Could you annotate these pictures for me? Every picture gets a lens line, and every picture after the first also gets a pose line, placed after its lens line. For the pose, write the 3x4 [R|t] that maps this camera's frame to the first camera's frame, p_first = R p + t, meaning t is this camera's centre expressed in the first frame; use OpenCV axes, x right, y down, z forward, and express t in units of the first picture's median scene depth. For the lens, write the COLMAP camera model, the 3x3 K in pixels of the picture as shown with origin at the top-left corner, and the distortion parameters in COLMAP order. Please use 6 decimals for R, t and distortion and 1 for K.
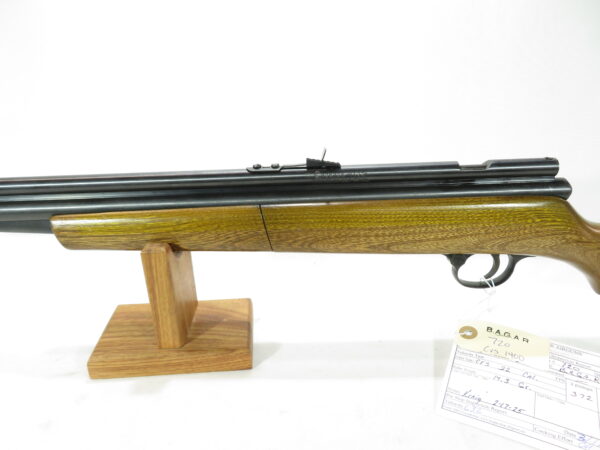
lens RADIAL K [[432.1, 0, 300.0], [0, 432.1, 225.0], [0, 0, 1]] dist [-0.001803, 0.001966]
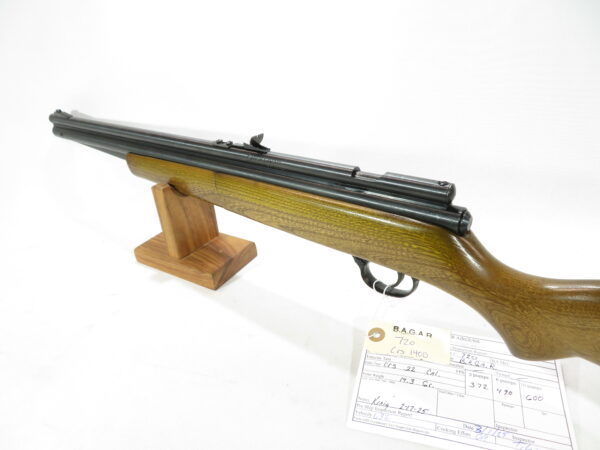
lens RADIAL K [[432.1, 0, 300.0], [0, 432.1, 225.0], [0, 0, 1]] dist [-0.001803, 0.001966]
pose [[0.789600, 0.263326, -0.554248, 0.833296], [-0.176470, 0.962530, 0.205898, -0.196867], [0.587698, -0.064769, 0.806484, 0.100788]]
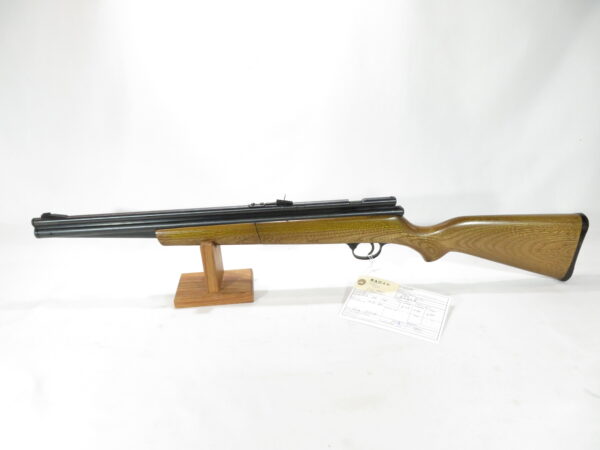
lens RADIAL K [[432.1, 0, 300.0], [0, 432.1, 225.0], [0, 0, 1]] dist [-0.001803, 0.001966]
pose [[0.999705, -0.024233, 0.001646, 0.119586], [0.024162, 0.999116, 0.034413, -0.098657], [-0.002478, -0.034363, 0.999406, -1.079690]]
